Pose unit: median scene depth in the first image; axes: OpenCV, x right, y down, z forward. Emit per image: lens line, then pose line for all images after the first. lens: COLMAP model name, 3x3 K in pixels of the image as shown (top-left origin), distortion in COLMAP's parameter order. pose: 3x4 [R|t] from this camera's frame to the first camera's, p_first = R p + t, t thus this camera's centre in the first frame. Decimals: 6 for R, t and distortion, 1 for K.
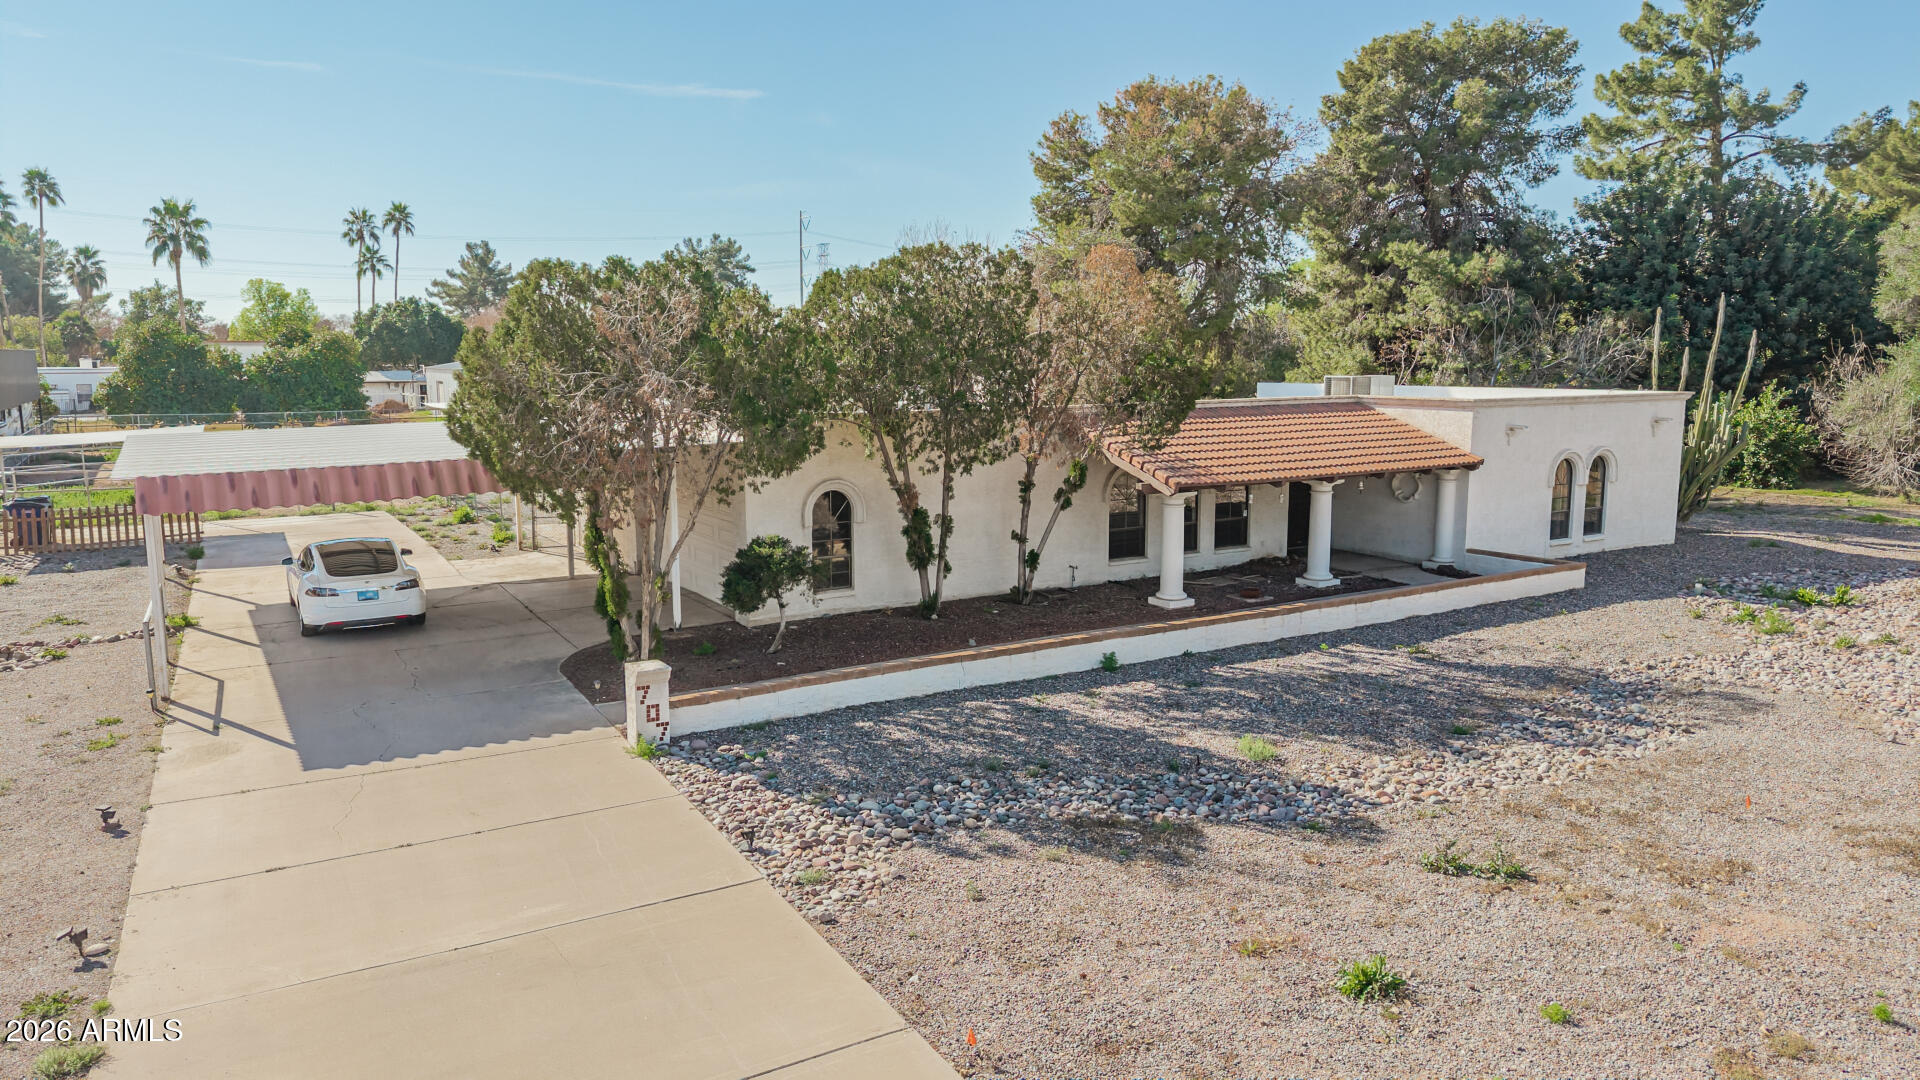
lens RADIAL K [[1281.1, 0, 951.1], [0, 1281.1, 535.7], [0, 0, 1]] dist [0.034128, -0.036896]
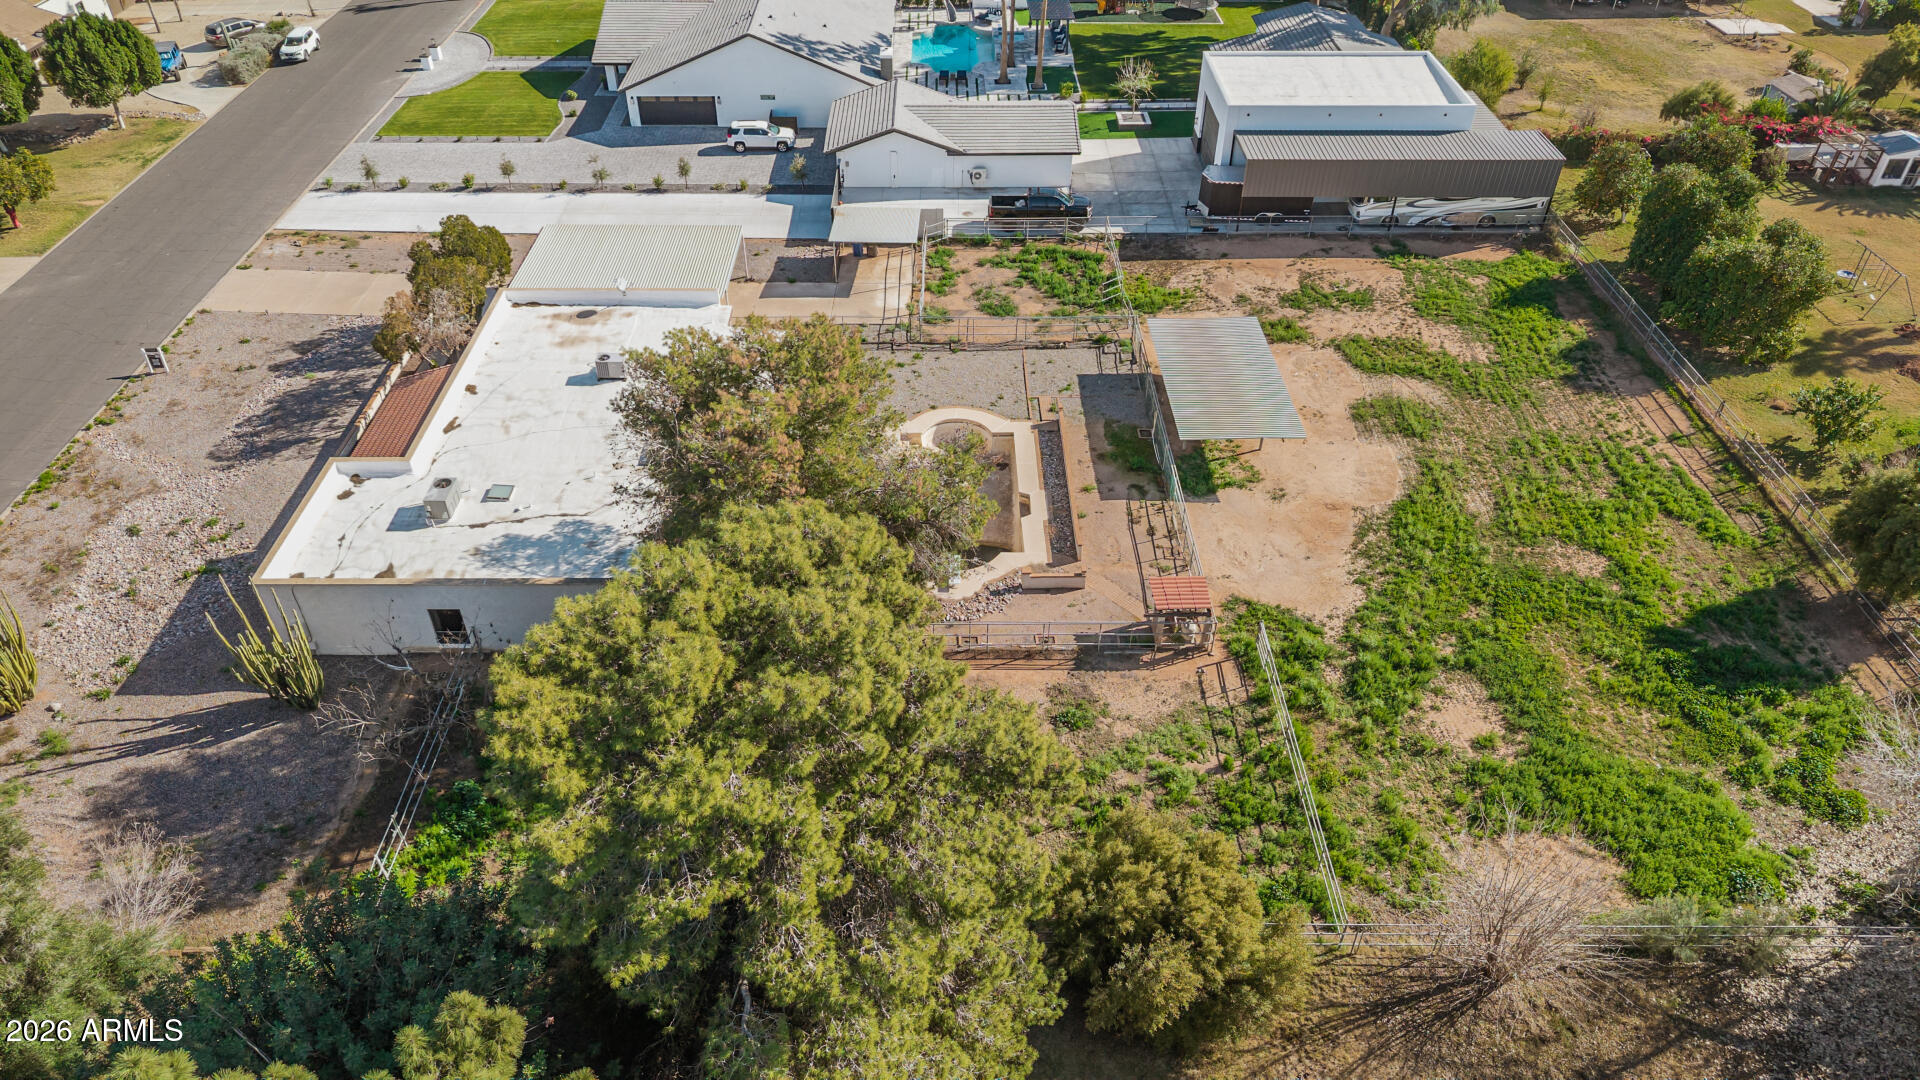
lens RADIAL K [[1281.1, 0, 949.7], [0, 1281.1, 546.5], [0, 0, 1]] dist [0.034128, -0.036896]
pose [[-0.510773, 0.541545, -0.667712, 1.191627], [-0.123058, 0.722616, 0.680208, -1.335917], [0.850863, 0.429599, -0.302451, 2.228955]]
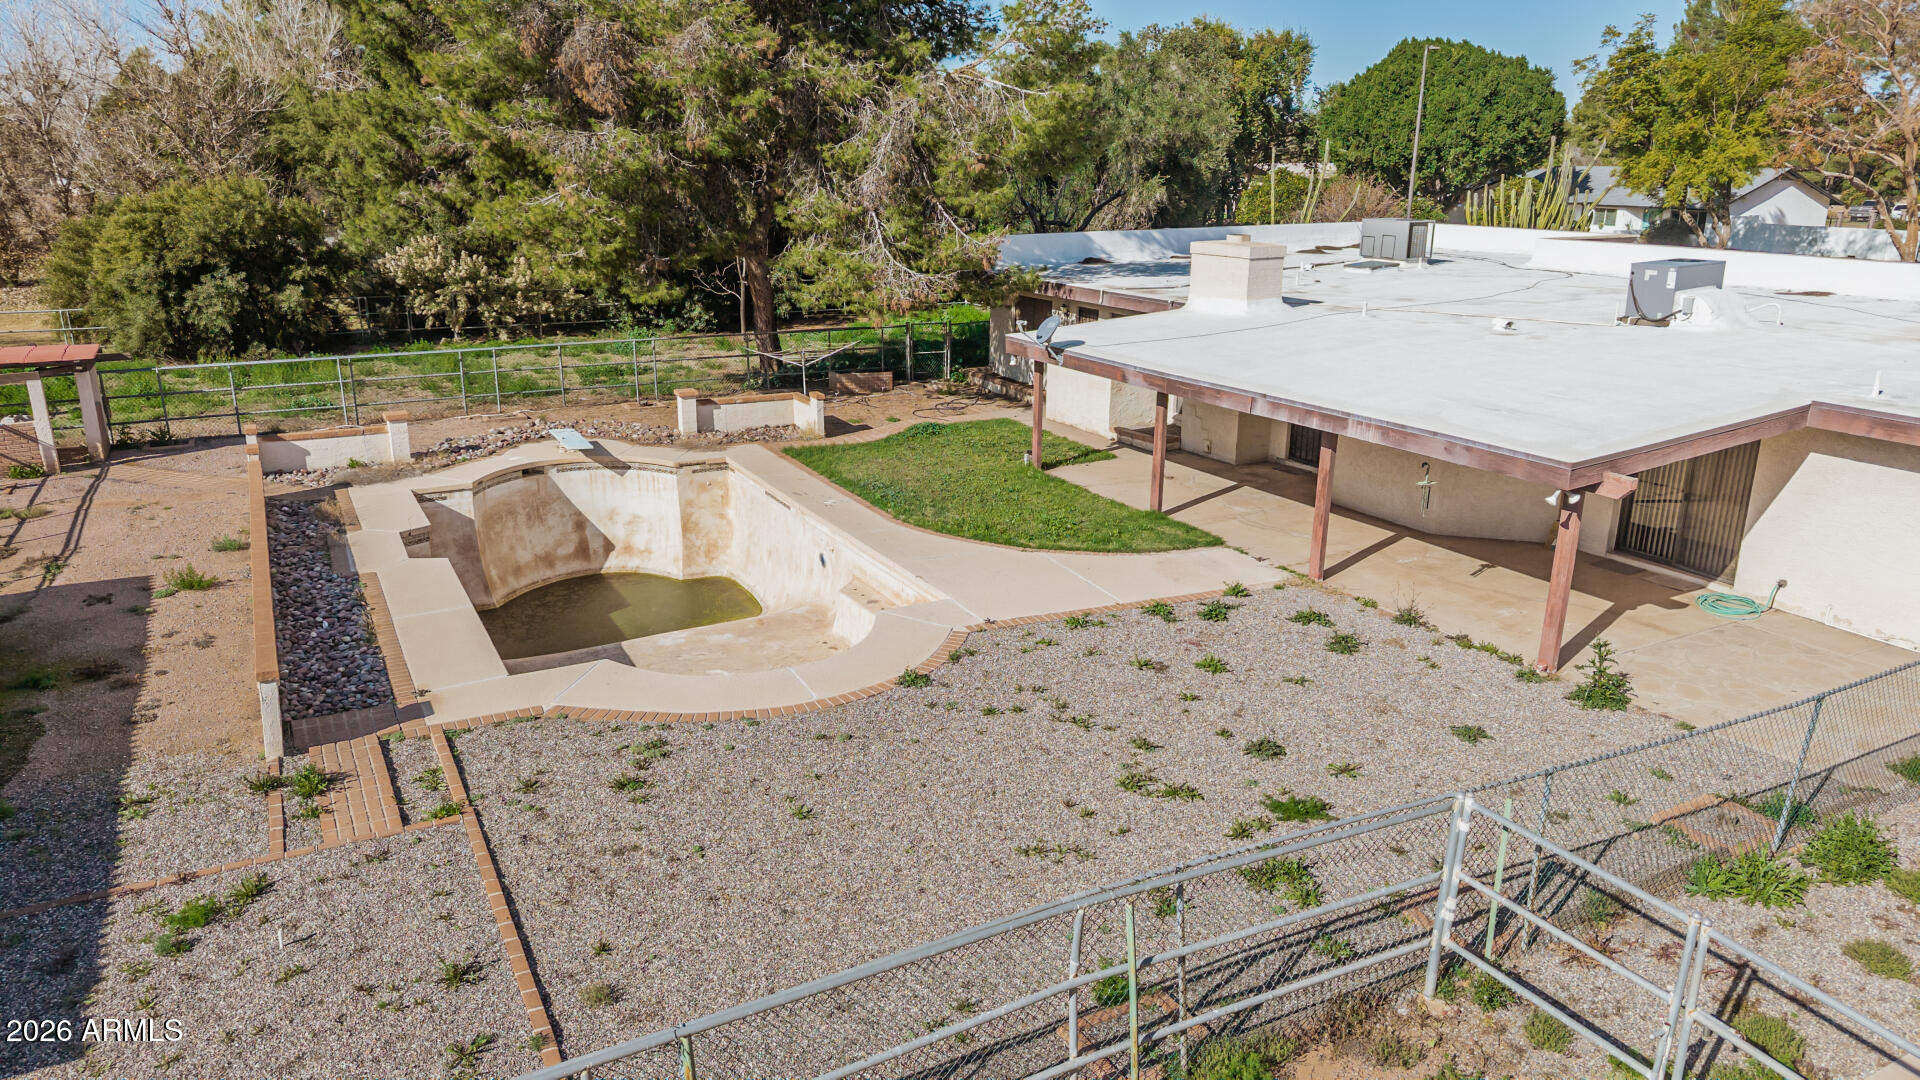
lens RADIAL K [[1281.1, 0, 947.2], [0, 1281.1, 545.9], [0, 0, 1]] dist [0.034128, -0.036896]
pose [[0.059191, -0.288873, 0.955536, -0.776750], [0.139877, 0.950171, 0.278586, -0.228561], [-0.988398, 0.117168, 0.096648, 1.399340]]
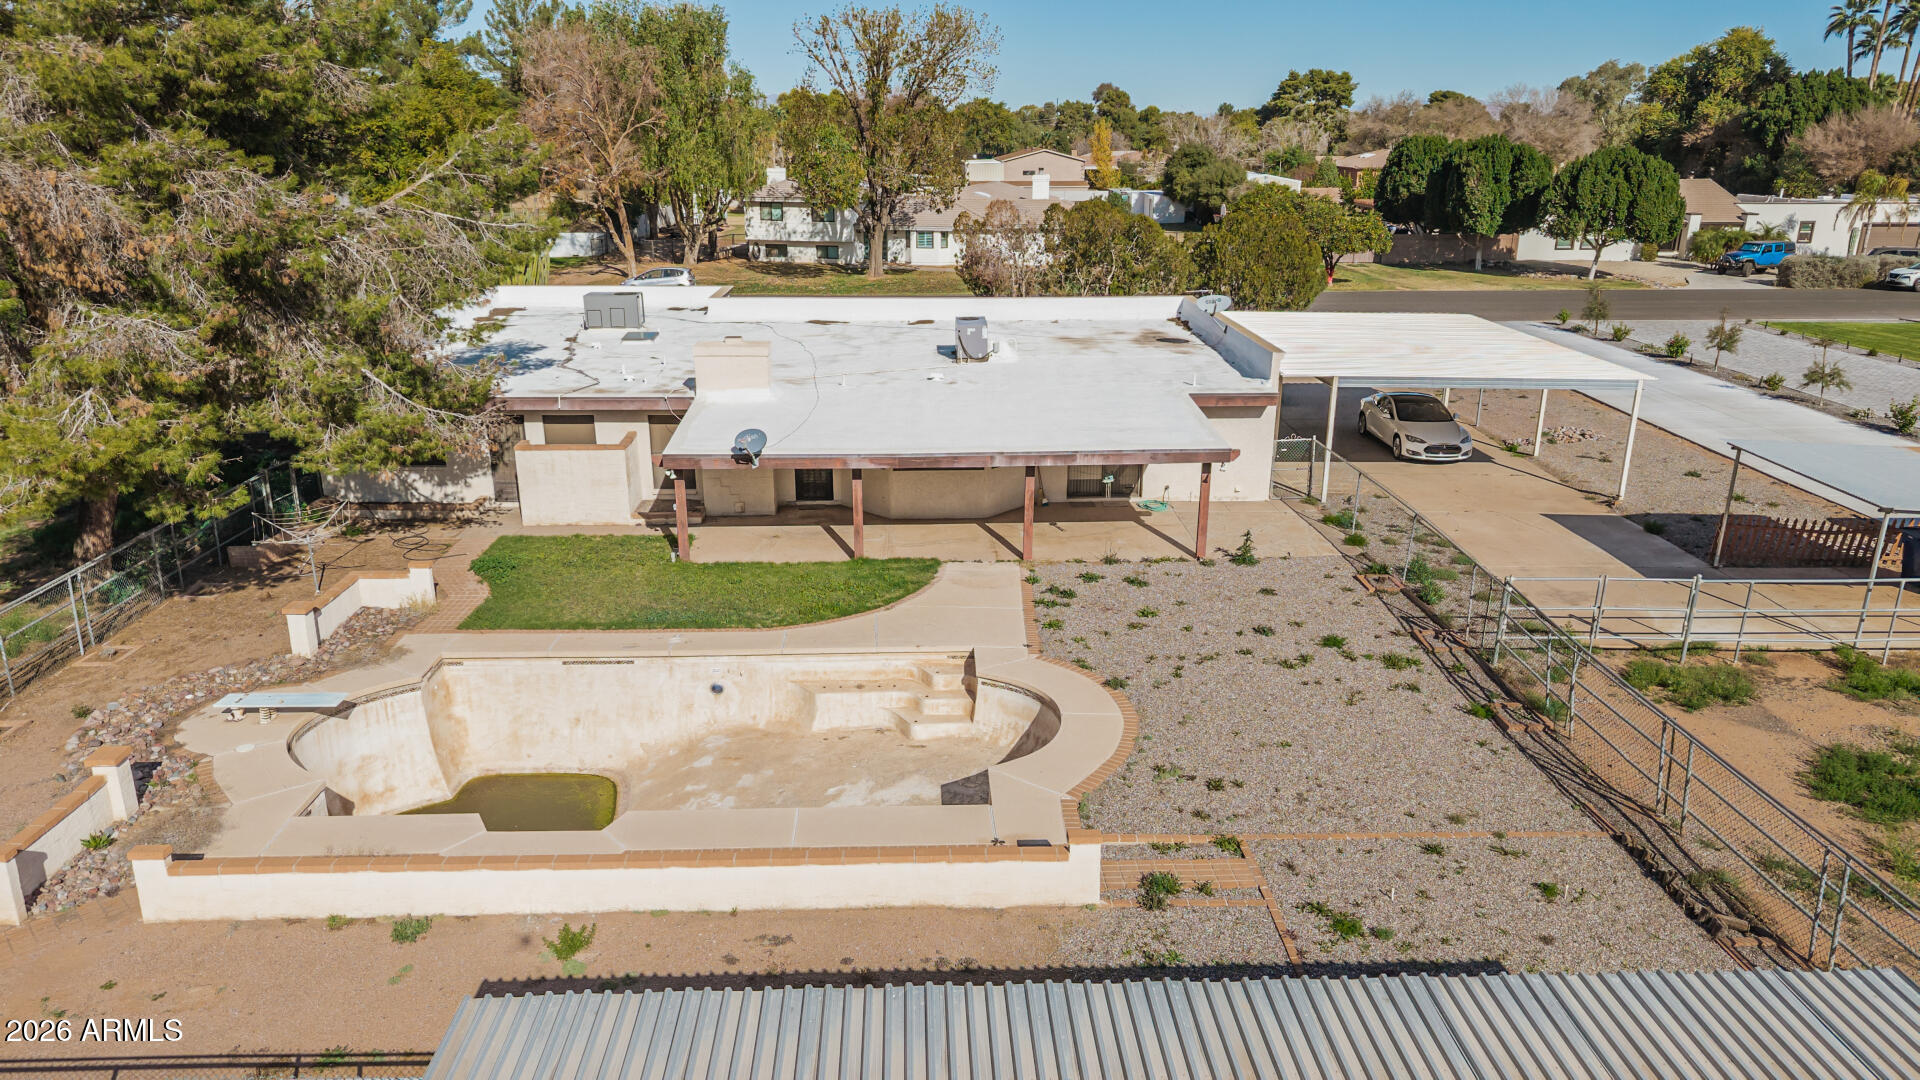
lens RADIAL K [[1281.1, 0, 949.0], [0, 1281.1, 533.8], [0, 0, 1]] dist [0.034128, -0.036896]
pose [[-0.866262, -0.146305, 0.477686, -0.586713], [0.075247, 0.907040, 0.414265, -0.424254], [-0.493890, 0.394807, -0.774726, 2.019103]]
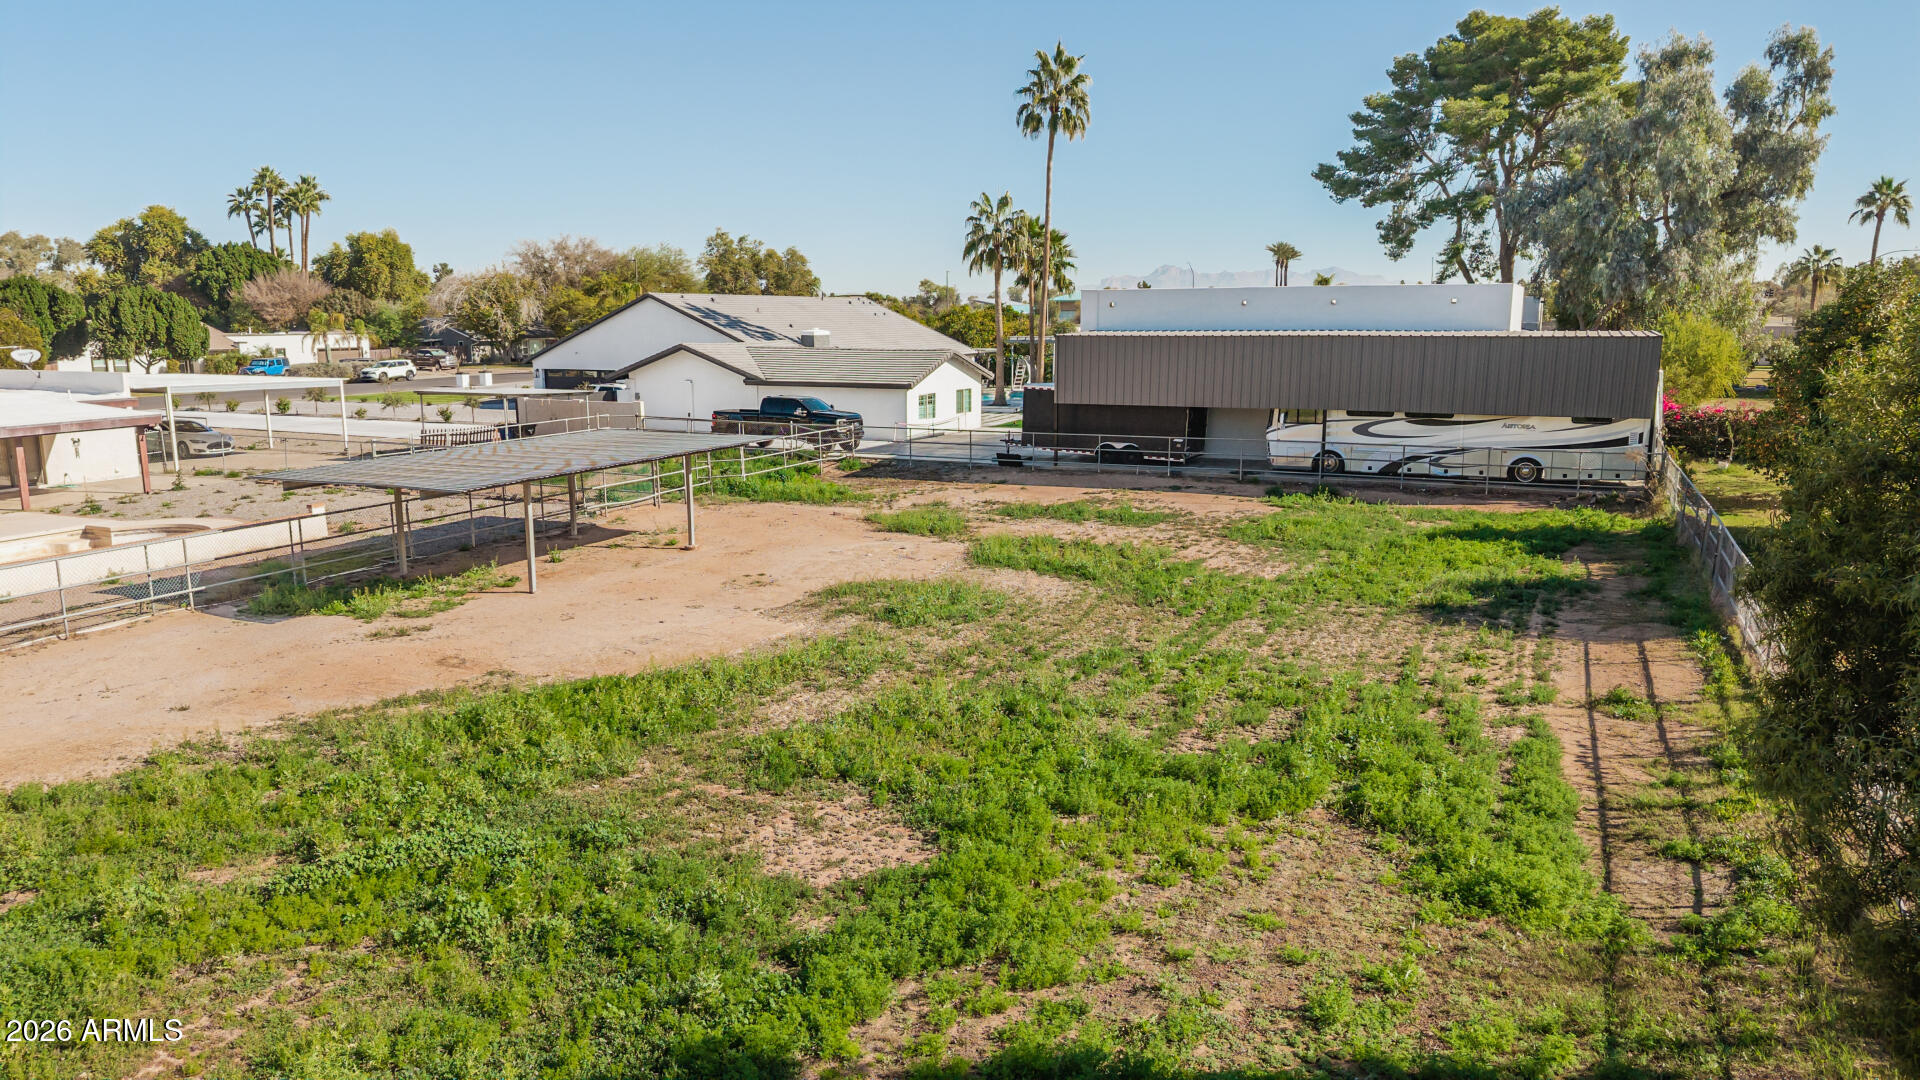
lens RADIAL K [[1281.1, 0, 946.2], [0, 1281.1, 541.3], [0, 0, 1]] dist [0.034128, -0.036896]
pose [[-0.831479, 0.106364, -0.545279, -0.258489], [-0.071514, 0.952844, 0.294914, -0.439745], [0.550935, 0.284210, -0.784663, 2.817368]]
